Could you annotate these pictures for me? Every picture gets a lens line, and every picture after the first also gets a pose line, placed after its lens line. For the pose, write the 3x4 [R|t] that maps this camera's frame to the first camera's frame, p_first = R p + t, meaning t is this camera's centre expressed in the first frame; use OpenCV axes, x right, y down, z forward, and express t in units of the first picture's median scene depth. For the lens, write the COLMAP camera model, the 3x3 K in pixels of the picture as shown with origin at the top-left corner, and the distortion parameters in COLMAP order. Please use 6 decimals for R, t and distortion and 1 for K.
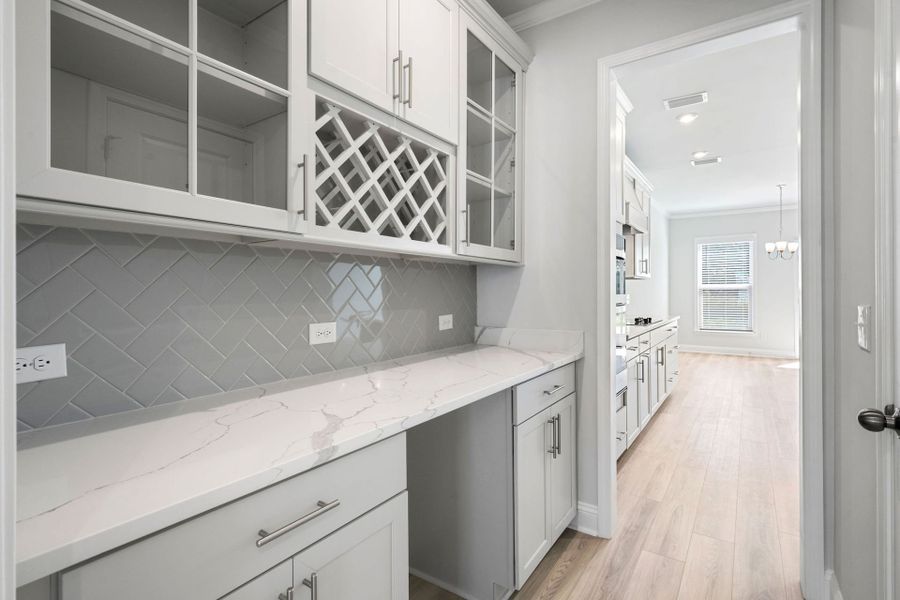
lens RADIAL K [[428.3, 0, 451.7], [0, 428.3, 297.0], [0, 0, 1]] dist [-0.007819, 0.001593]
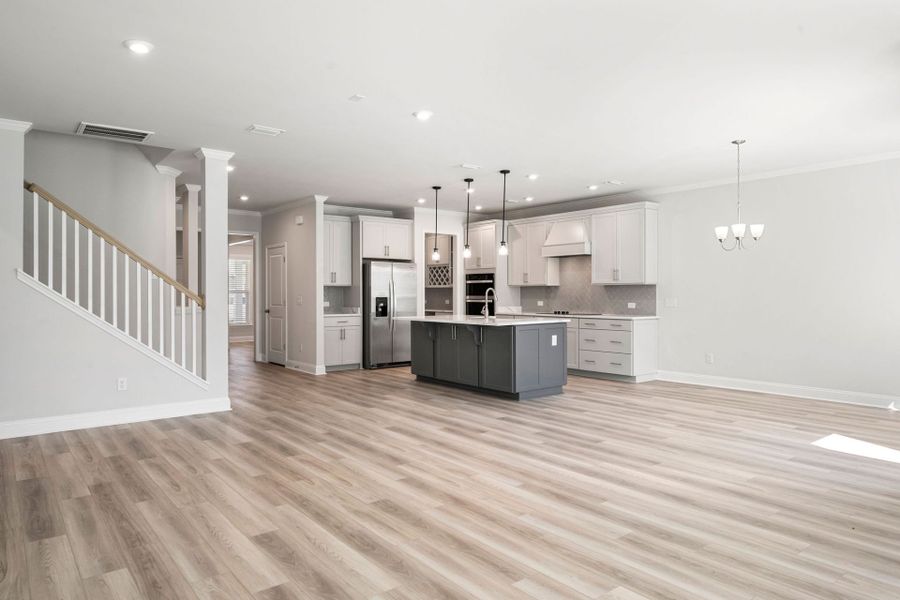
lens RADIAL K [[562.5, 0, 446.7], [0, 562.5, 295.3], [0, 0, 1]] dist [-0.000264, 0.001776]
pose [[-0.274466, 0.008049, -0.961563, 1.959864], [-0.006954, 0.999922, 0.010355, -0.023548], [0.961572, 0.009529, -0.274389, 0.887967]]
